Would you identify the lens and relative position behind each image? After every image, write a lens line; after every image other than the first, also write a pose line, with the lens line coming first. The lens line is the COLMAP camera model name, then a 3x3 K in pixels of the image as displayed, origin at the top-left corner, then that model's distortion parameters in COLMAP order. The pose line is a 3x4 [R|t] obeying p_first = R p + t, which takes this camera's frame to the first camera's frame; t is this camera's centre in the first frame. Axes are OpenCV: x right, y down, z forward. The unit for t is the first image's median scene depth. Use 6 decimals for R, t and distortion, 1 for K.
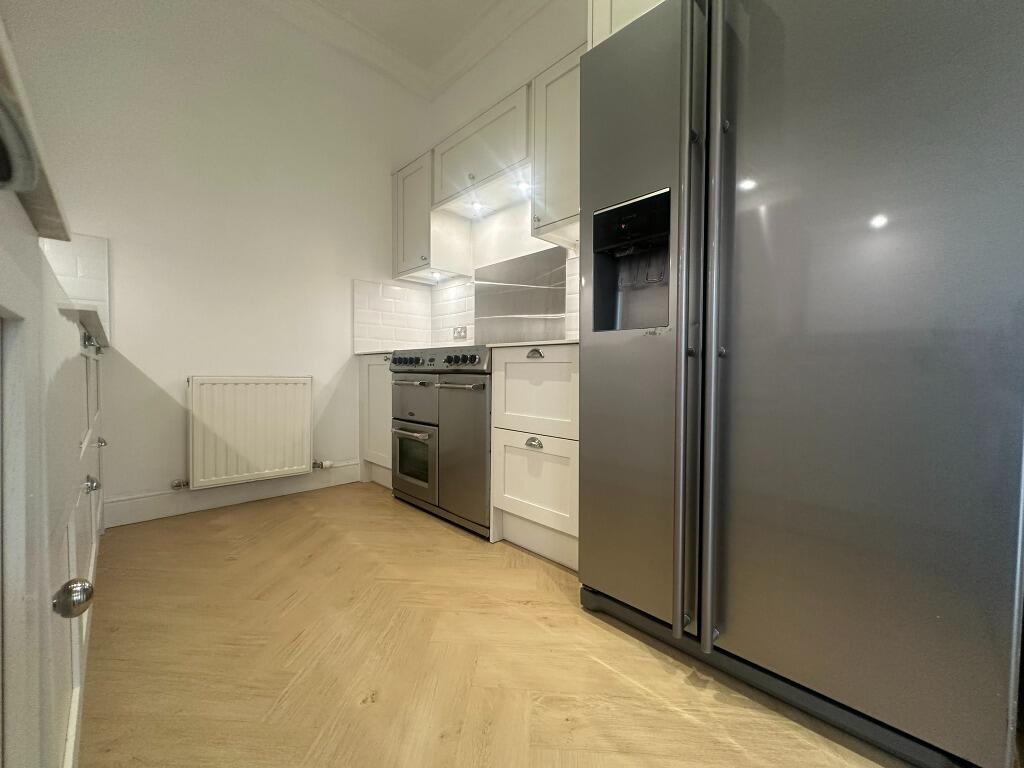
lens RADIAL K [[406.1, 0, 512.0], [0, 406.1, 384.0], [0, 0, 1]] dist [-0.002748, -0.000039]
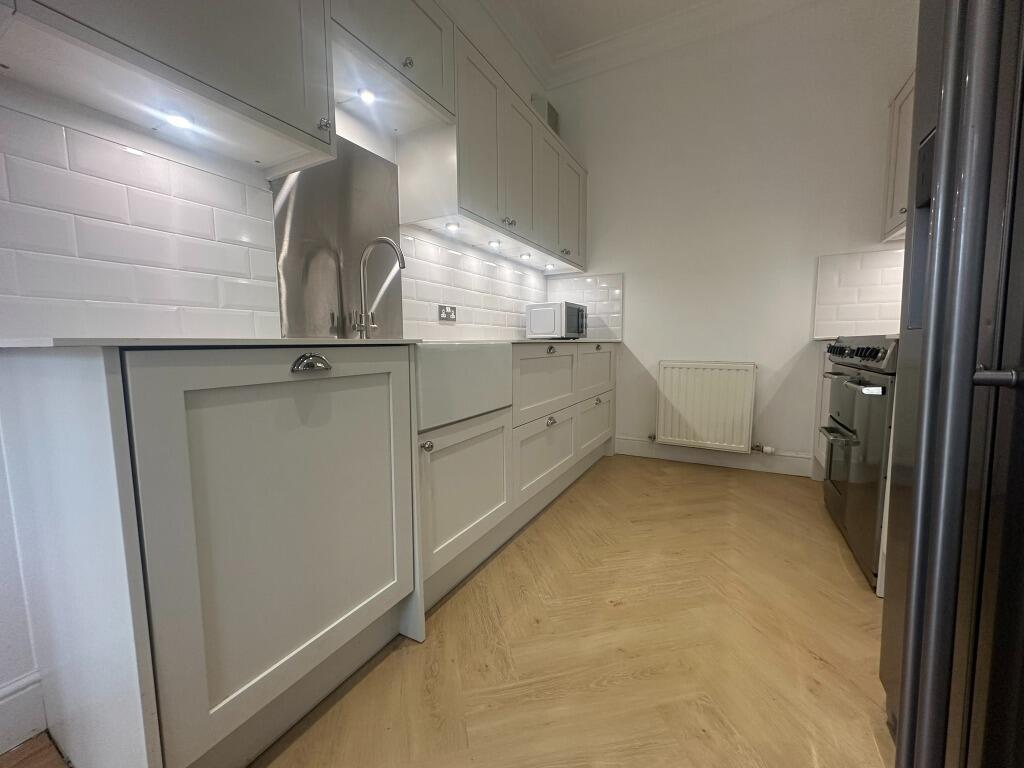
lens RADIAL K [[406.1, 0, 512.0], [0, 406.1, 384.0], [0, 0, 1]] dist [-0.002748, -0.000039]
pose [[0.295900, 0.085209, -0.951411, 0.429721], [-0.020174, 0.996349, 0.082960, -0.053693], [0.955006, -0.005354, 0.296538, 0.119345]]
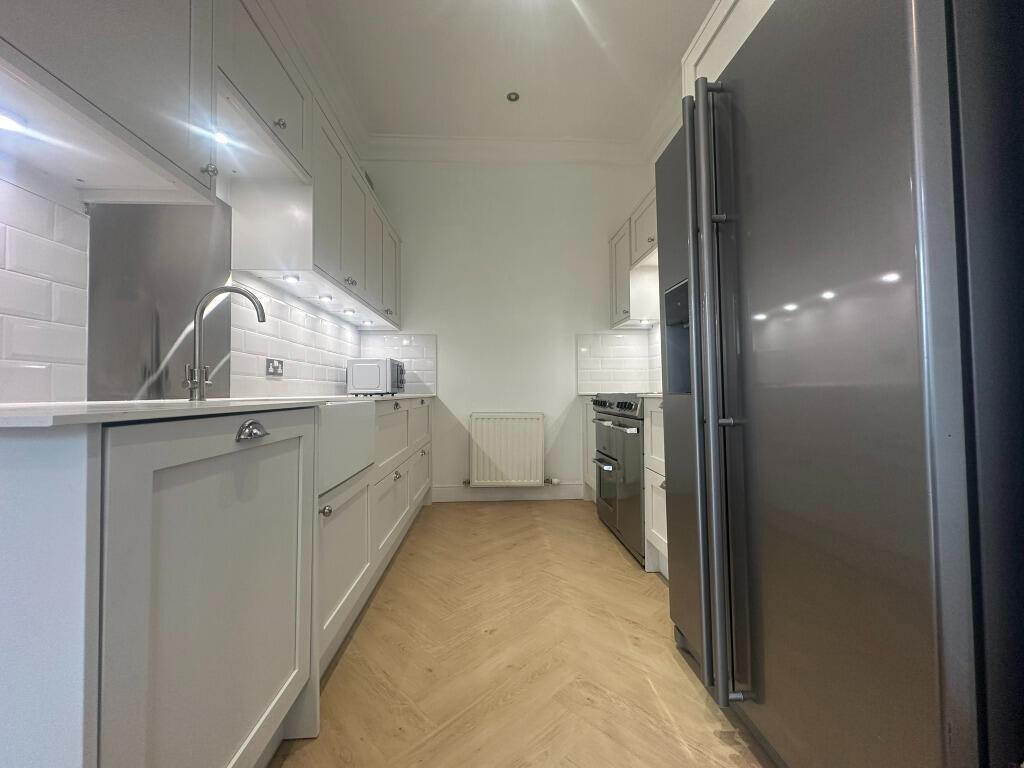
lens RADIAL K [[406.1, 0, 512.0], [0, 406.1, 384.0], [0, 0, 1]] dist [-0.002748, -0.000039]
pose [[0.753134, -0.027026, -0.657311, 0.411650], [-0.007403, 0.998744, -0.049547, -0.064304], [0.657825, 0.042182, 0.751988, -0.099492]]
